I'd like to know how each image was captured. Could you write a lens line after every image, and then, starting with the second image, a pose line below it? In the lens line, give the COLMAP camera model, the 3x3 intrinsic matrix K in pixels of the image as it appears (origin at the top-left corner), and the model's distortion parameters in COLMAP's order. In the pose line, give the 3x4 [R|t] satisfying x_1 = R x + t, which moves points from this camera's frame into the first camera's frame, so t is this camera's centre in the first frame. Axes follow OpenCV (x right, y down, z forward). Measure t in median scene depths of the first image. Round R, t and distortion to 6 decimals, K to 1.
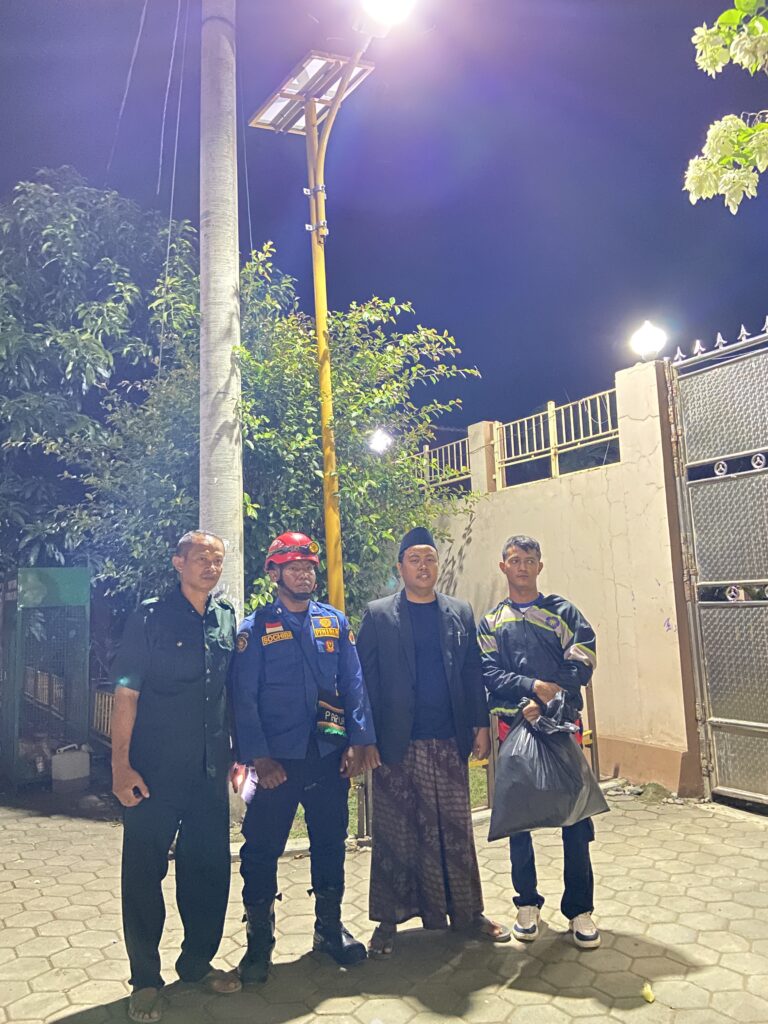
lens RADIAL K [[752.0, 0, 384.0], [0, 752.0, 512.0], [0, 0, 1]] dist [0.101424, -0.129035]
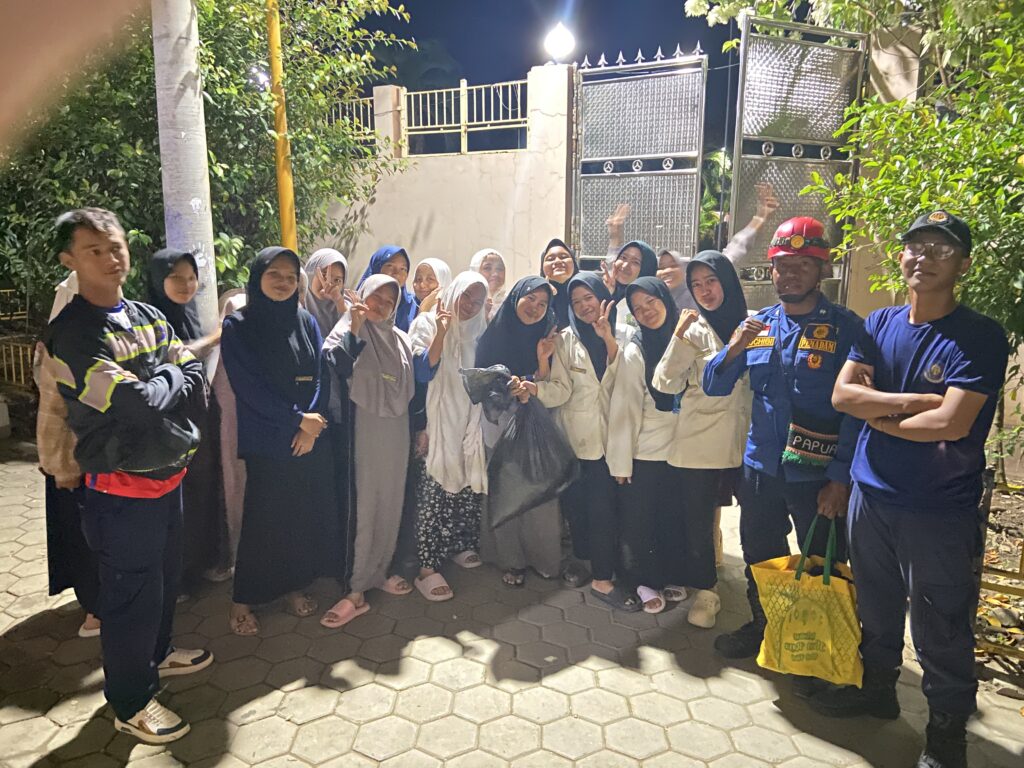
lens RADIAL K [[752.0, 0, 512.0], [0, 752.0, 384.0], [0, 0, 1]] dist [0.101424, -0.129035]
pose [[0.893973, -0.042611, 0.446090, -0.255307], [-0.093413, 0.955880, 0.278508, -0.042595], [-0.438276, -0.290649, 0.850551, -0.110051]]
